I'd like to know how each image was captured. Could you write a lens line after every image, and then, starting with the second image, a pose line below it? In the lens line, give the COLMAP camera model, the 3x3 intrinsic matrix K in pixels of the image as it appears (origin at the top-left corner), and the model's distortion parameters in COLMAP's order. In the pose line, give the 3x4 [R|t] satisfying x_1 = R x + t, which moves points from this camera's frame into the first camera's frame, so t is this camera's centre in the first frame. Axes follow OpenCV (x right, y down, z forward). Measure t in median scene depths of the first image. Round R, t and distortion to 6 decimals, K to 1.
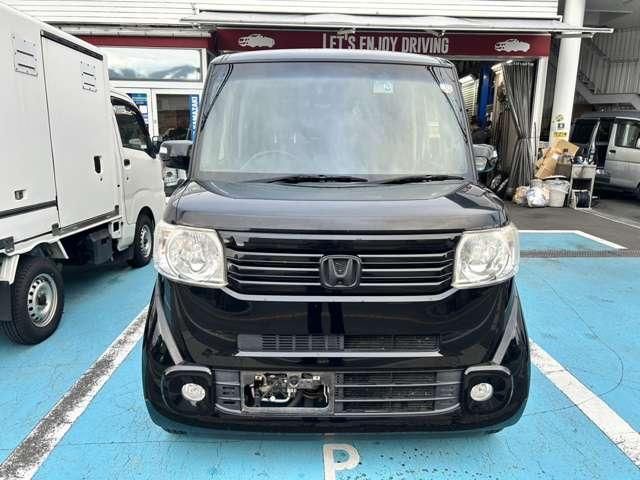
lens RADIAL K [[472.8, 0, 315.6], [0, 472.8, 238.9], [0, 0, 1]] dist [0.011662, -0.004790]
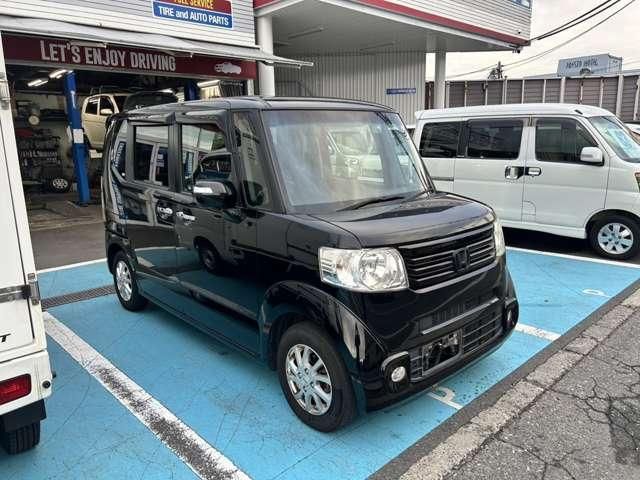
lens RADIAL K [[472.8, 0, 315.6], [0, 472.8, 238.9], [0, 0, 1]] dist [0.011662, -0.004790]
pose [[0.766218, -0.160365, 0.622249, -0.245794], [0.169347, 0.984519, 0.045200, -0.028285], [-0.619864, 0.070742, 0.781514, 0.022847]]
